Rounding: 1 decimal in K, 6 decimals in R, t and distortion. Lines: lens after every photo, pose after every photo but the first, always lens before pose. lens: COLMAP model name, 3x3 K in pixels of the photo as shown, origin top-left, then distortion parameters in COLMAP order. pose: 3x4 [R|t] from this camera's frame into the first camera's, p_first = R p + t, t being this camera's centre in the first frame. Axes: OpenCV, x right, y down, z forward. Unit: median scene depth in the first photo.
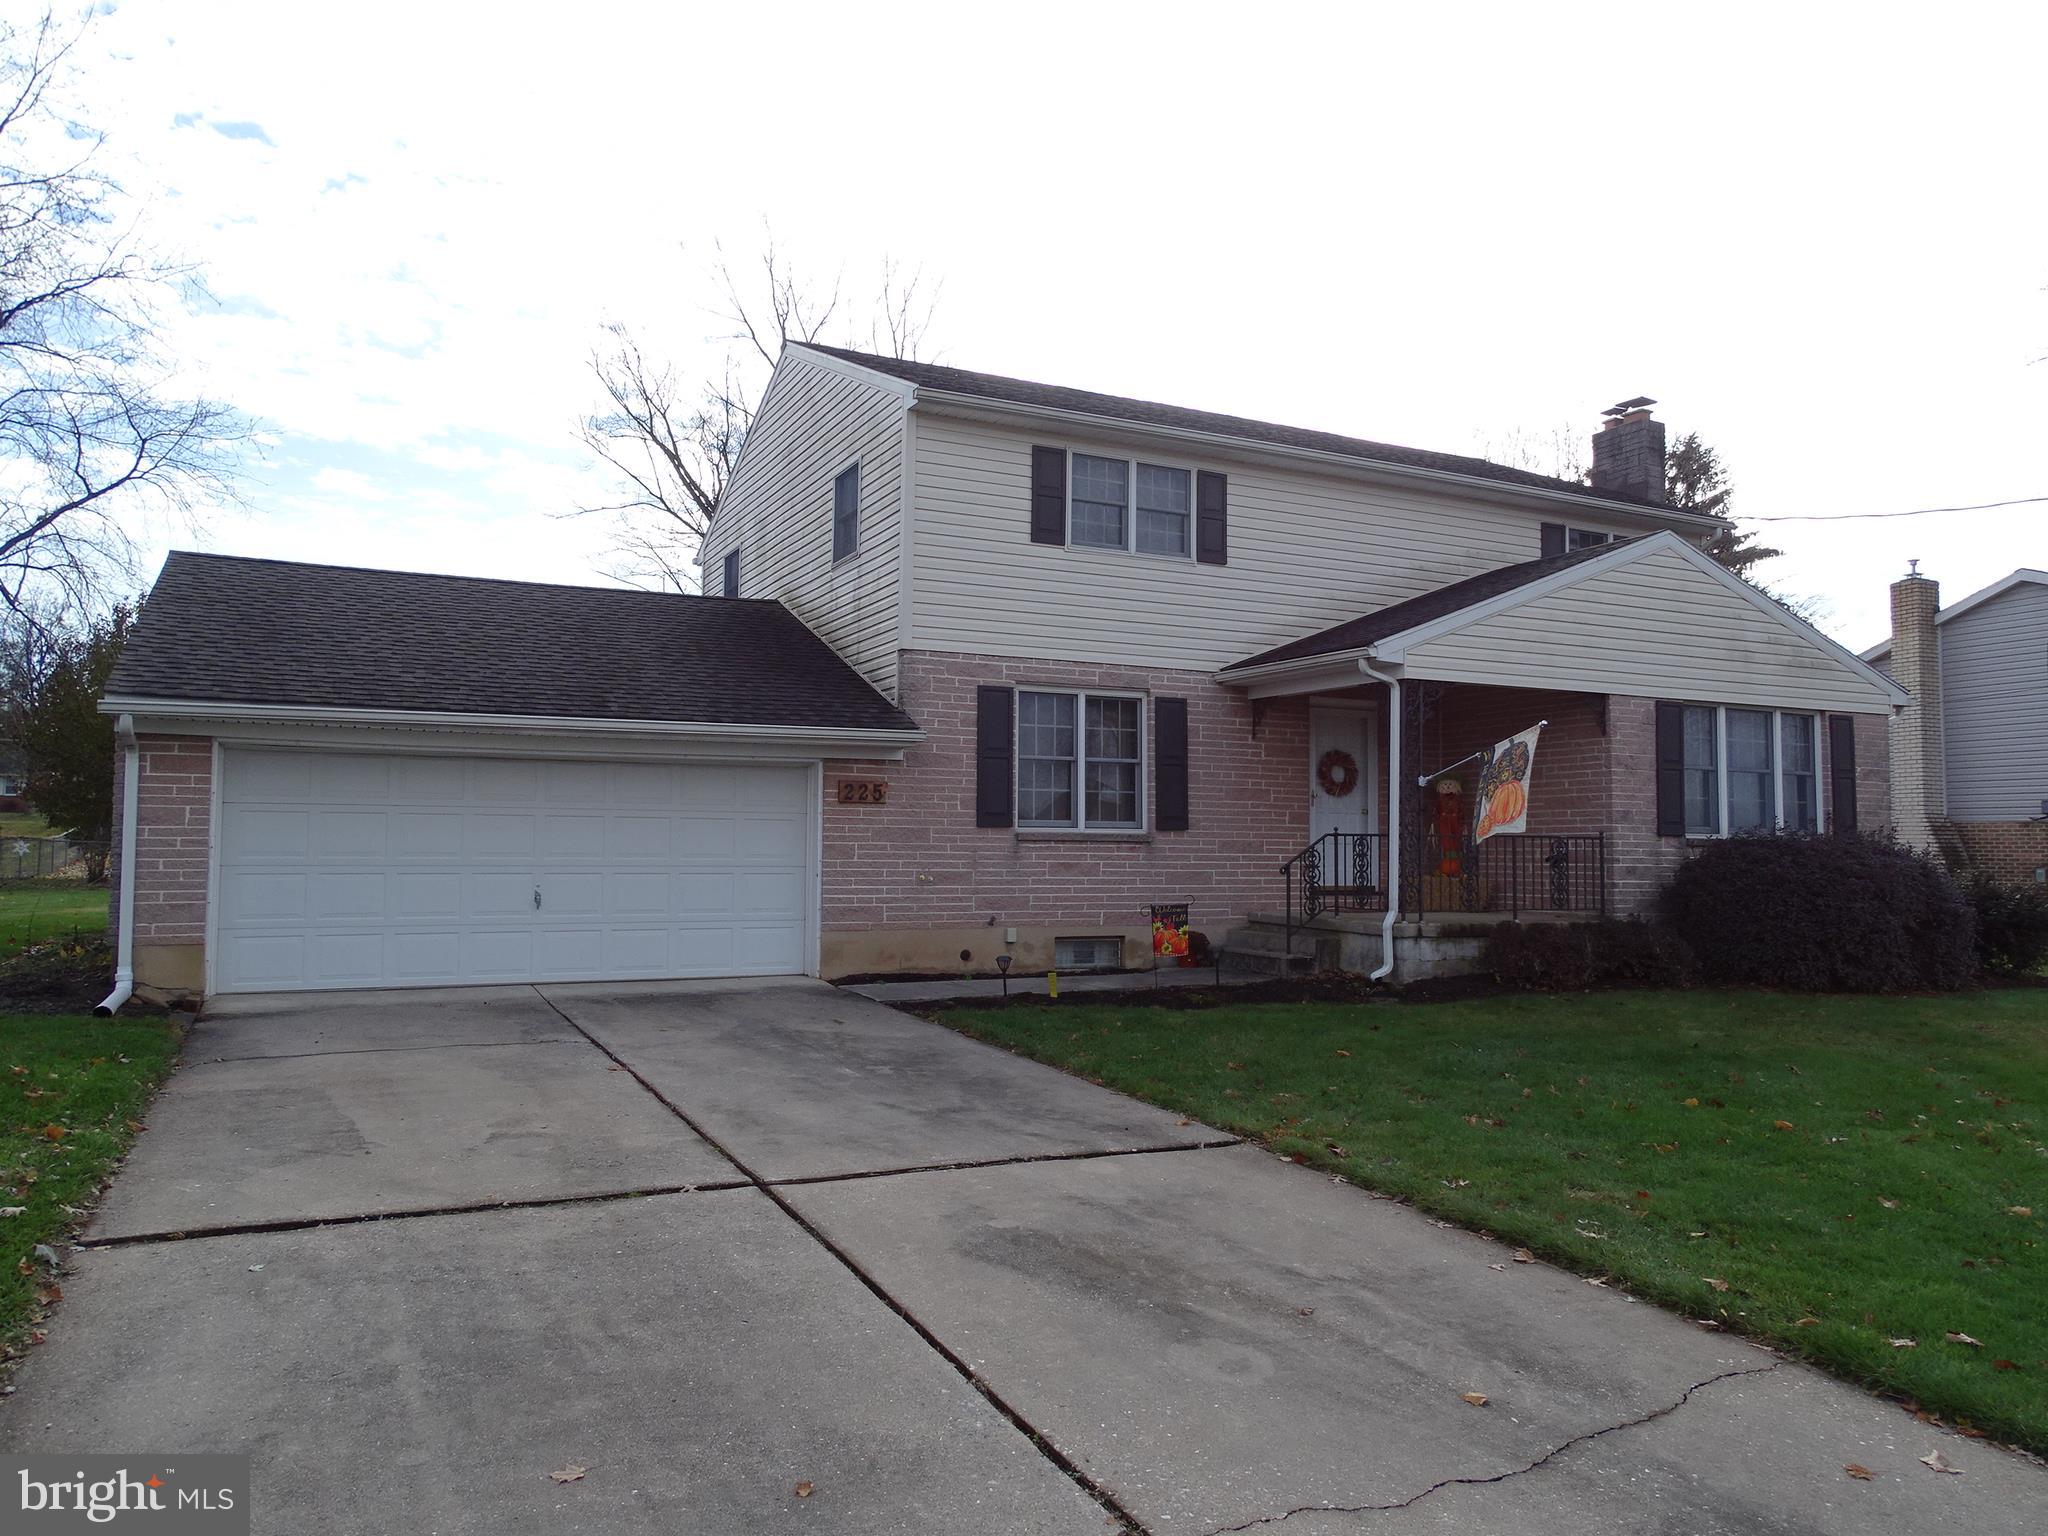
lens RADIAL K [[1459.6, 0, 1041.1], [0, 1459.6, 847.1], [0, 0, 1]] dist [0.004053, 0.001075]
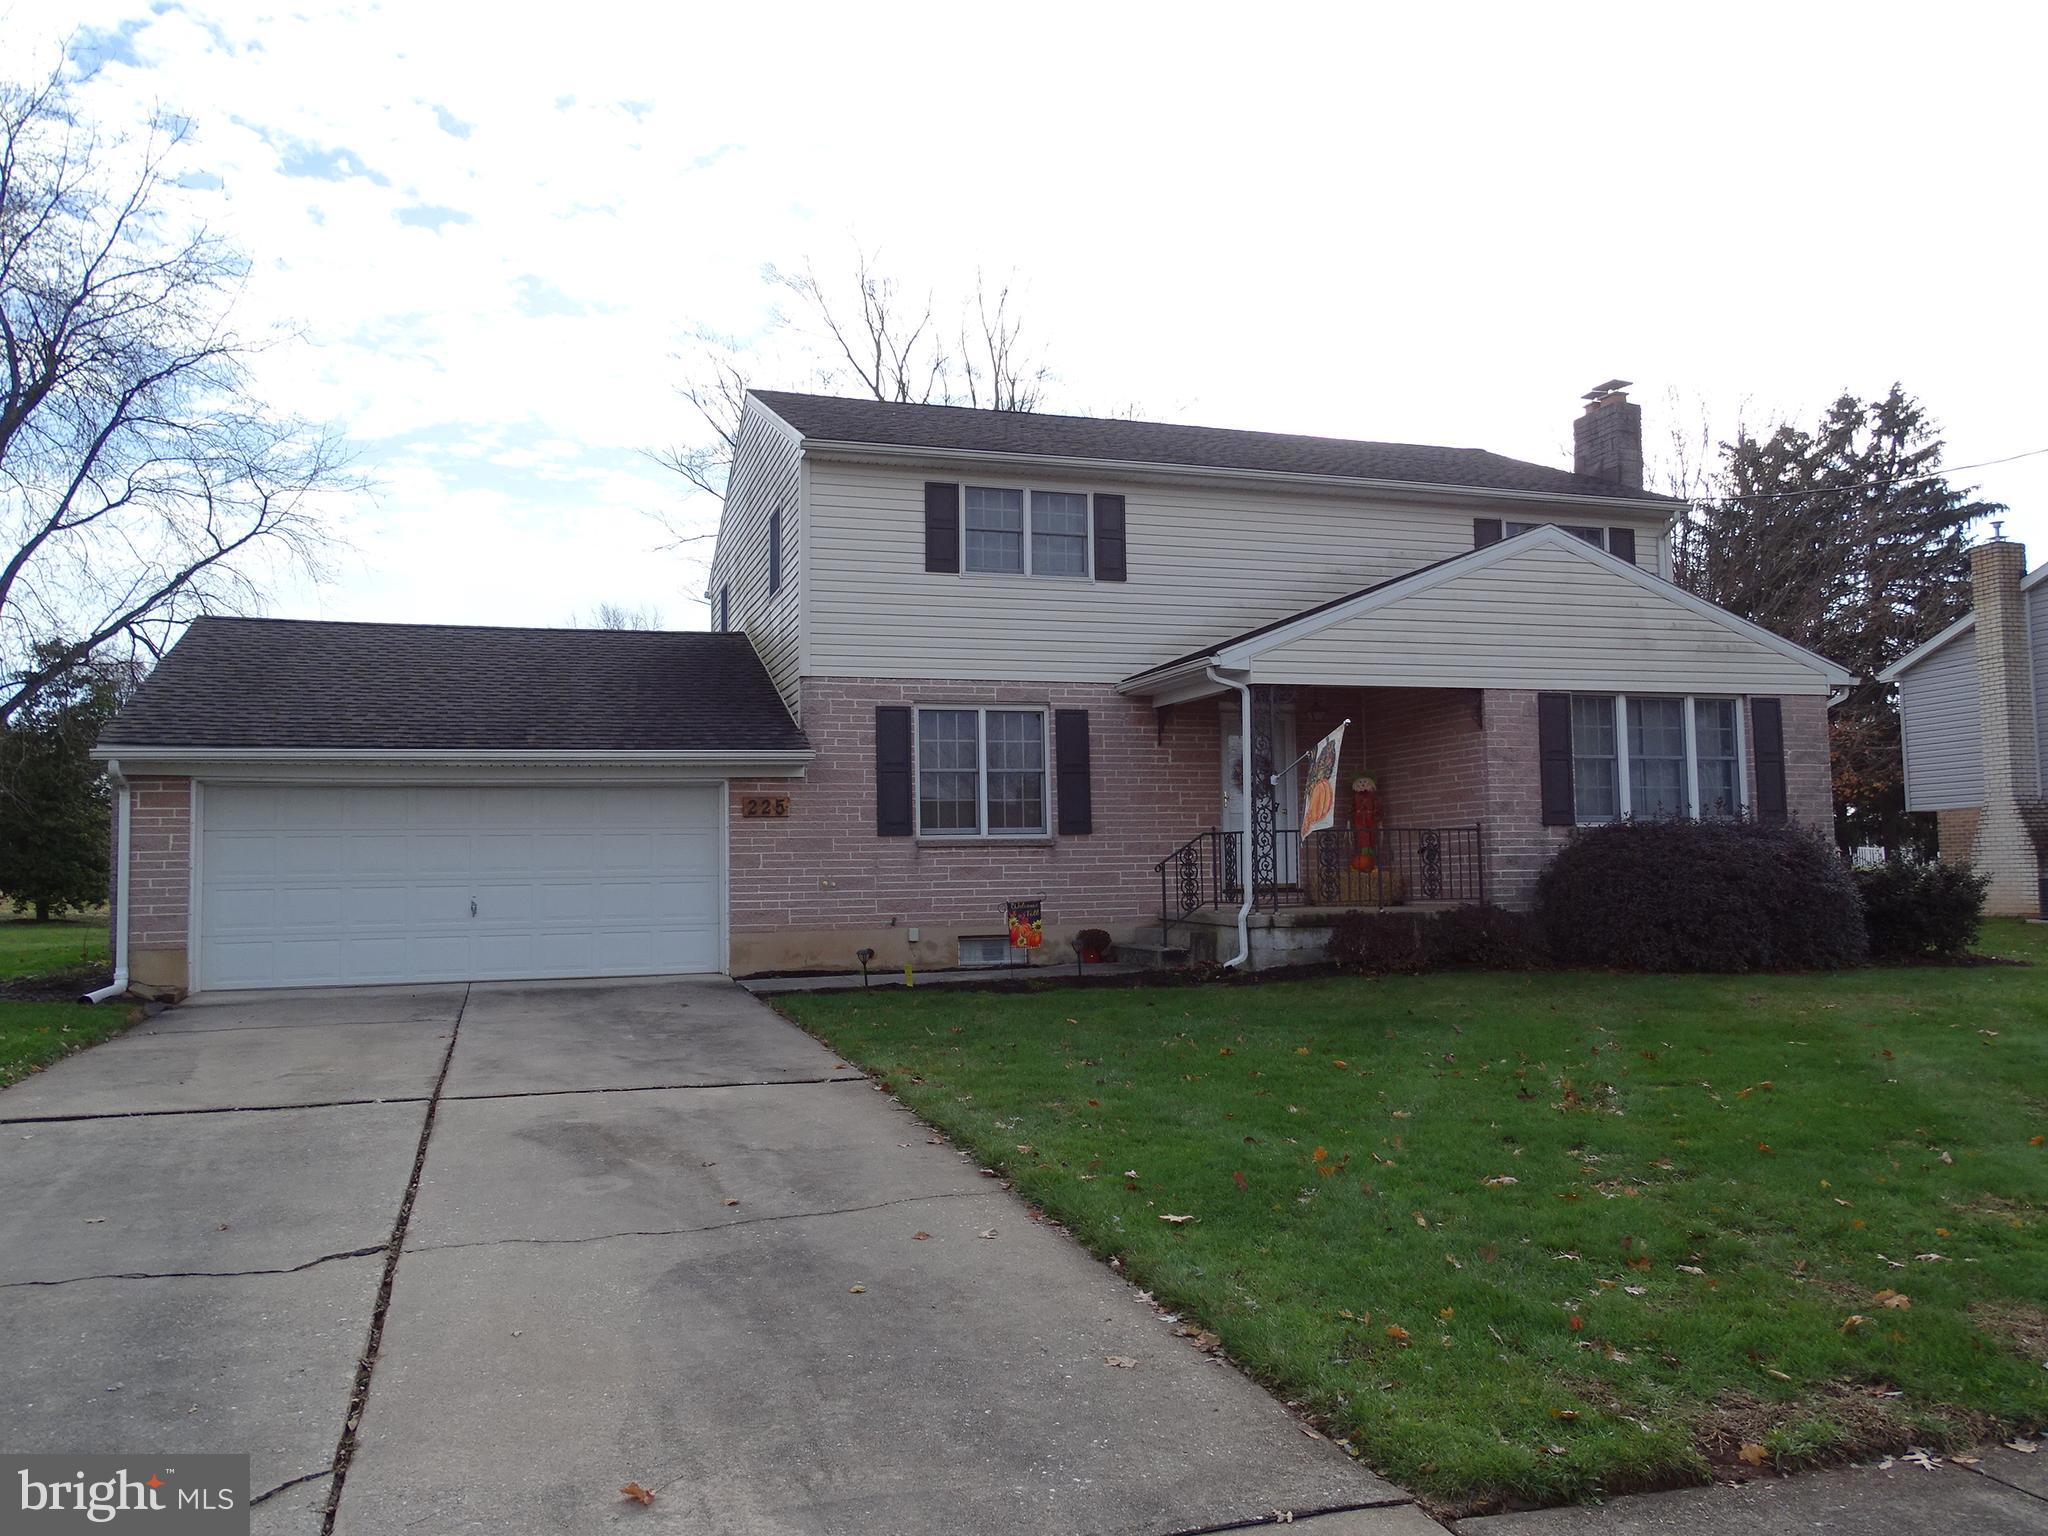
lens RADIAL K [[1606.2, 0, 1051.0], [0, 1606.2, 856.4], [0, 0, 1]] dist [0.020654, 0.000023]
pose [[0.989323, -0.026761, -0.143262, 0.250503], [0.025505, 0.999619, -0.010597, 0.017471], [0.143491, 0.006830, 0.989628, -0.164870]]
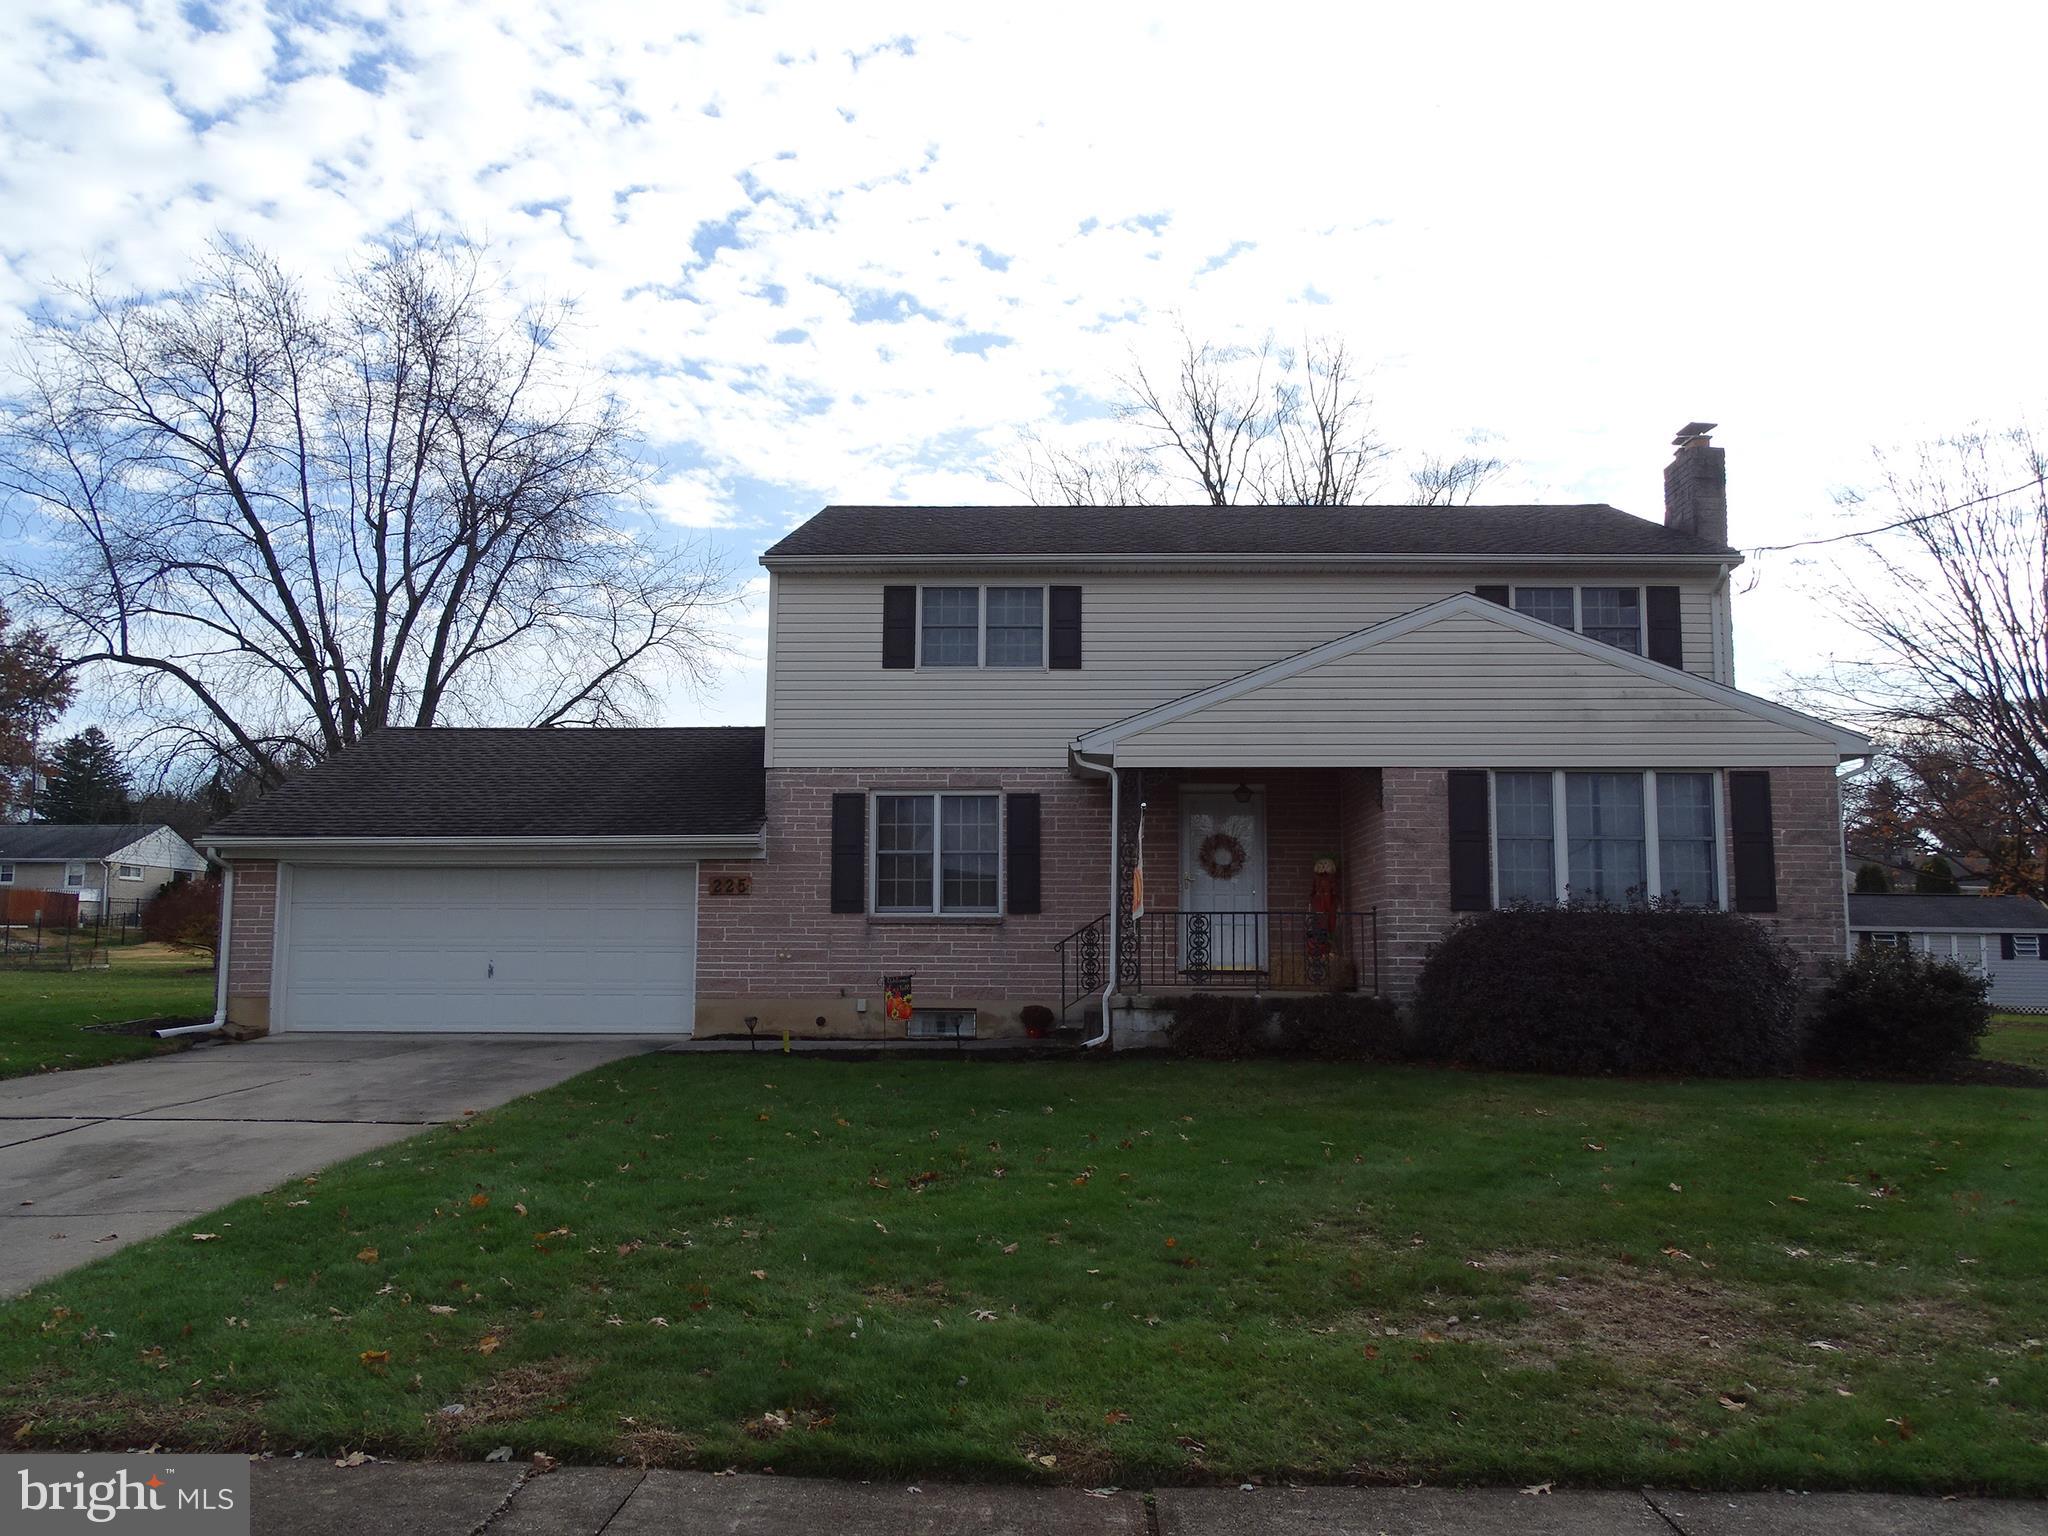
lens RADIAL K [[1606.2, 0, 1033.6], [0, 1606.2, 848.7], [0, 0, 1]] dist [0.020654, 0.000023]
pose [[0.876806, -0.035349, -0.479543, 0.711142], [0.004468, 0.997850, -0.065386, 0.020106], [0.480823, 0.055188, 0.875079, -0.060692]]
